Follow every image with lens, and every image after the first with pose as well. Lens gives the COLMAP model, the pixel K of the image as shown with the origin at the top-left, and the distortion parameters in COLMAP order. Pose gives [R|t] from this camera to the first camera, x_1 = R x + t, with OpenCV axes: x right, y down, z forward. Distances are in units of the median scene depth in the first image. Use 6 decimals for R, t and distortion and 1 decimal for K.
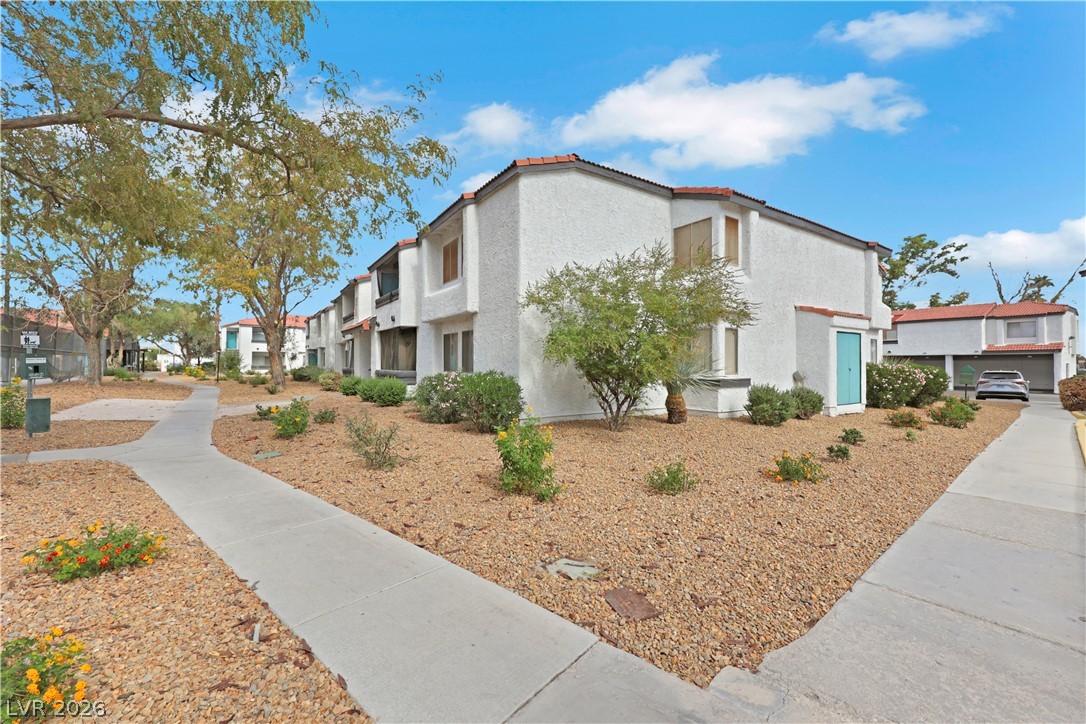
lens RADIAL K [[448.4, 0, 547.3], [0, 448.4, 362.9], [0, 0, 1]] dist [-0.001023, 0.000659]
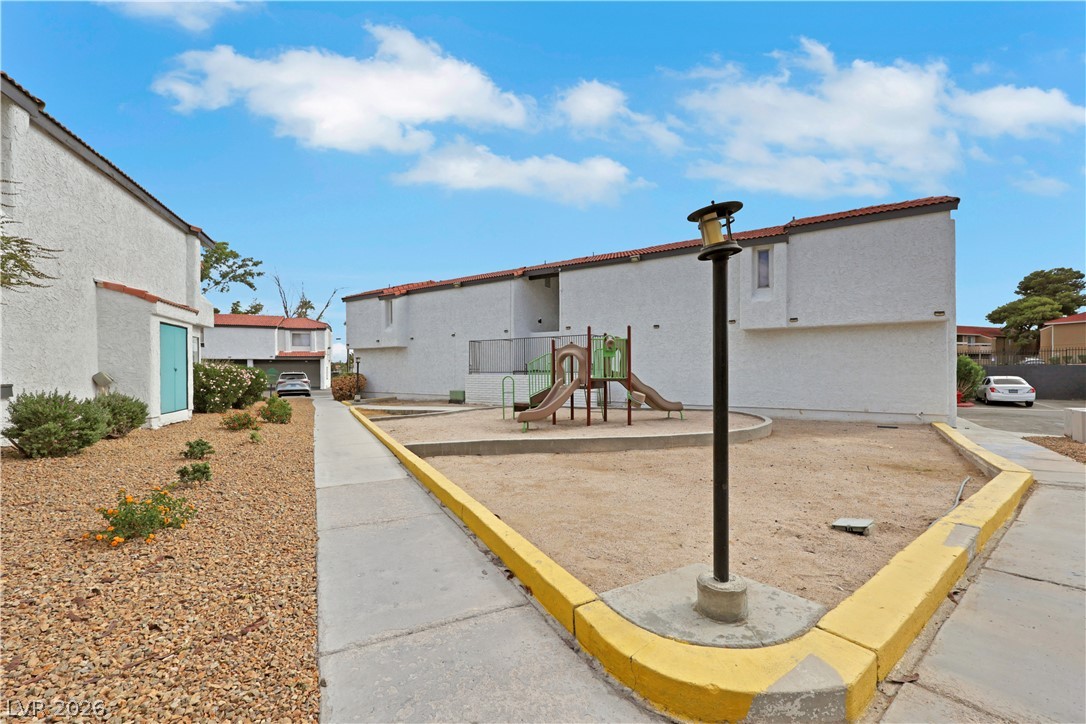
lens RADIAL K [[448.4, 0, 550.2], [0, 448.4, 368.0], [0, 0, 1]] dist [-0.001023, 0.000659]
pose [[0.234917, -0.004835, 0.972004, 0.029414], [0.005048, 0.999980, 0.003754, 0.011221], [-0.972002, 0.004025, 0.234936, 0.123101]]
